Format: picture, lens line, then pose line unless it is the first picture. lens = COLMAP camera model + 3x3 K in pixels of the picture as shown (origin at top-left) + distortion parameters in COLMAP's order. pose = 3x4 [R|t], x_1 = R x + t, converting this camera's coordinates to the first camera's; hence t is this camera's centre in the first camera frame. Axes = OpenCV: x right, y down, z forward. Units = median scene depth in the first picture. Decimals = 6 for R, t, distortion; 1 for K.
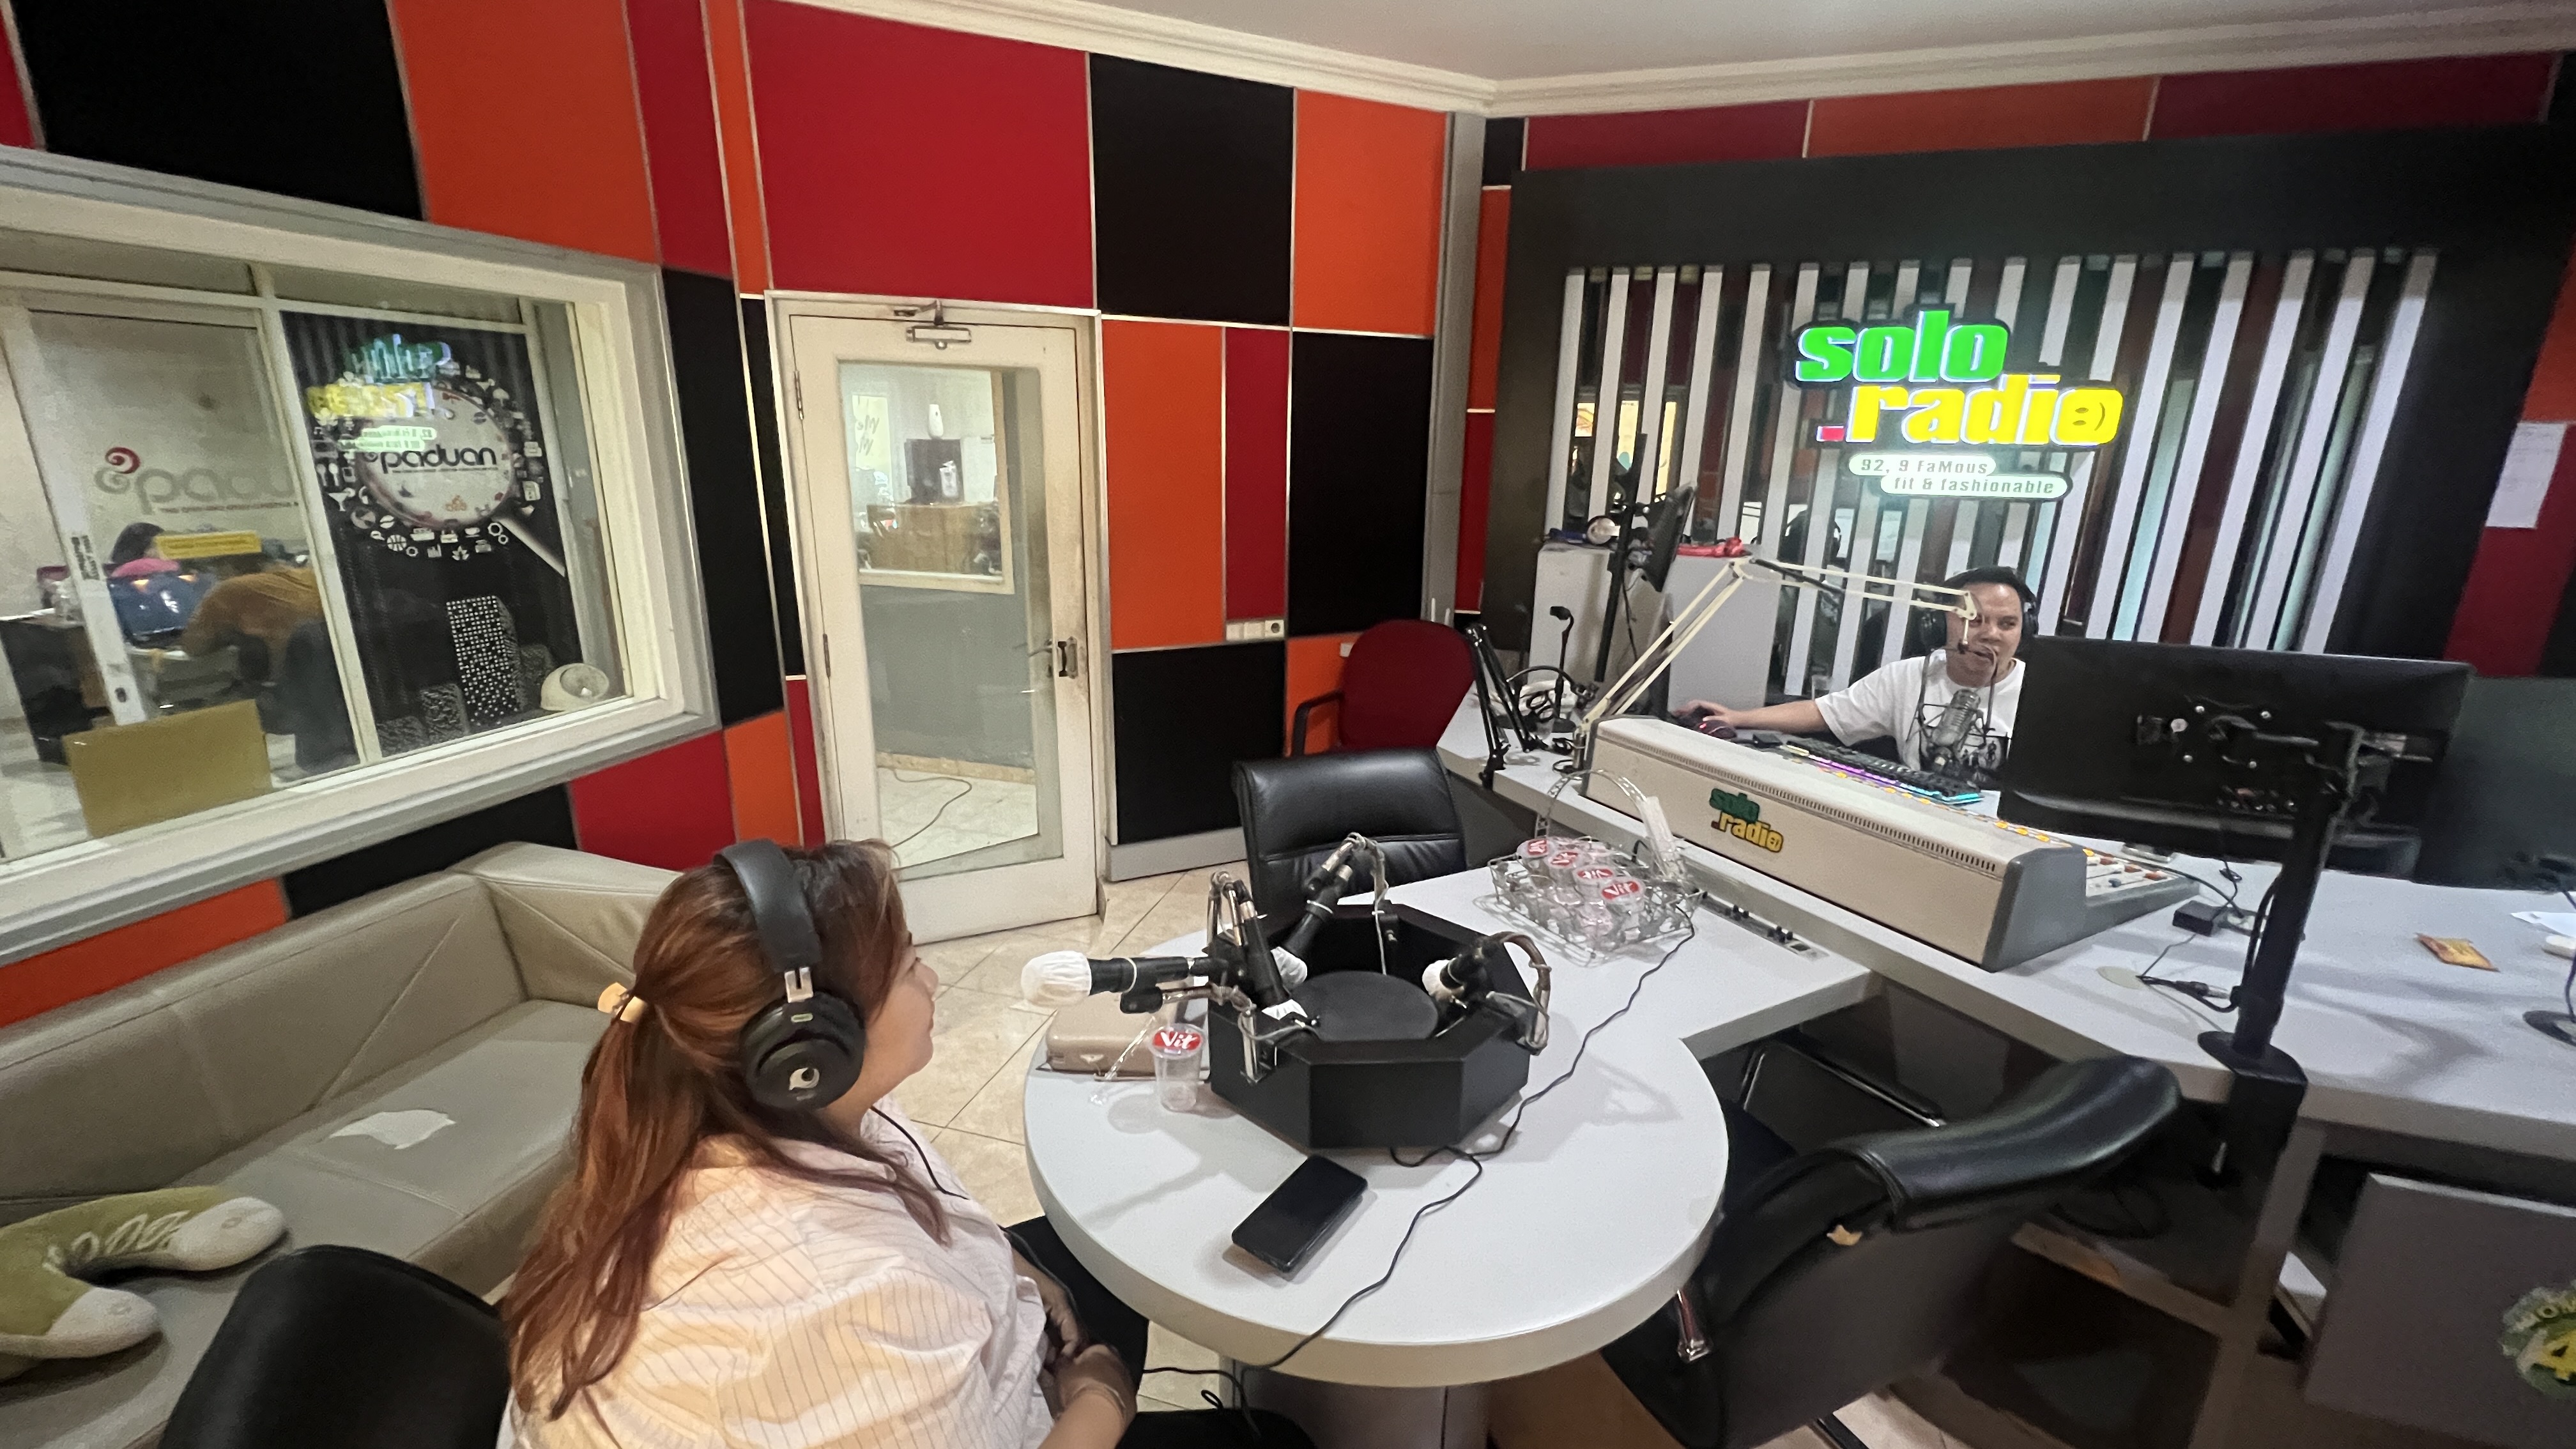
lens RADIAL K [[1000.0, 0, 1291.4], [0, 1000.0, 710.7], [0, 0, 1]] dist [0.004359, -0.001559]
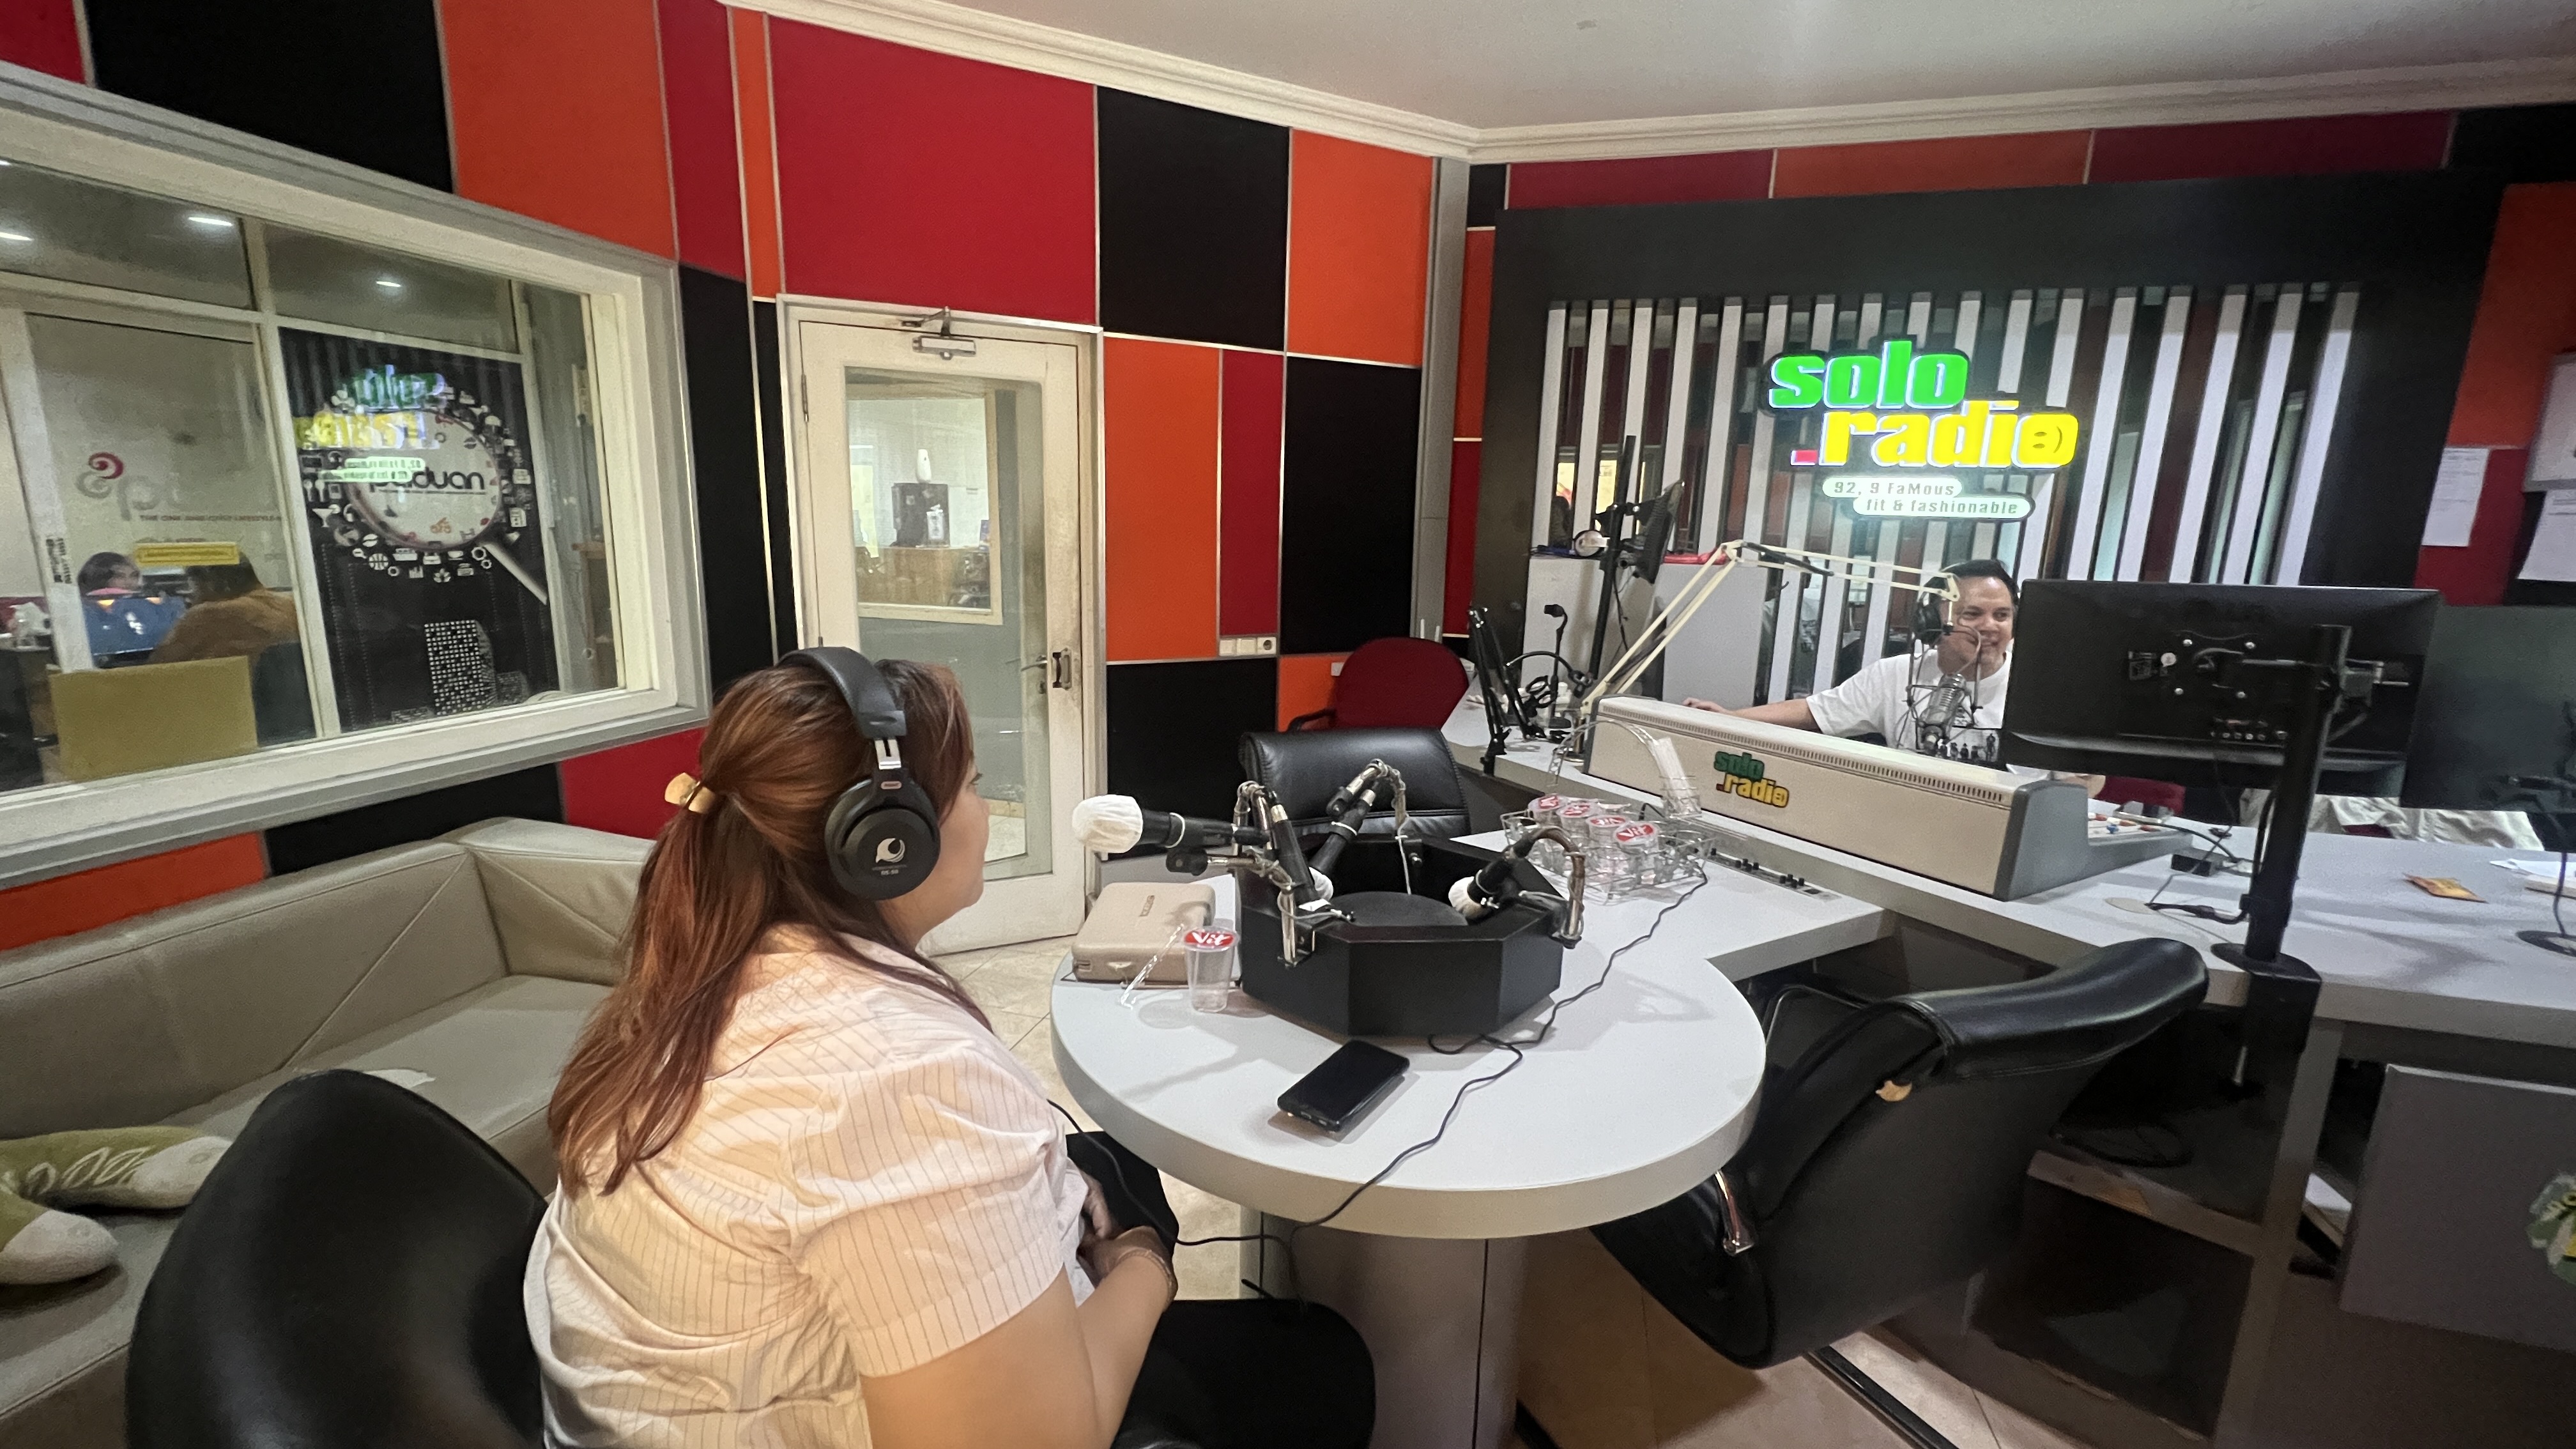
lens RADIAL K [[1000.0, 0, 1290.8], [0, 1000.0, 708.6], [0, 0, 1]] dist [0.004359, -0.001559]
pose [[0.999603, 0.004481, 0.027823, -0.040380], [-0.002350, 0.997094, -0.076150, 0.114616], [-0.028083, 0.076054, 0.996708, -0.003933]]
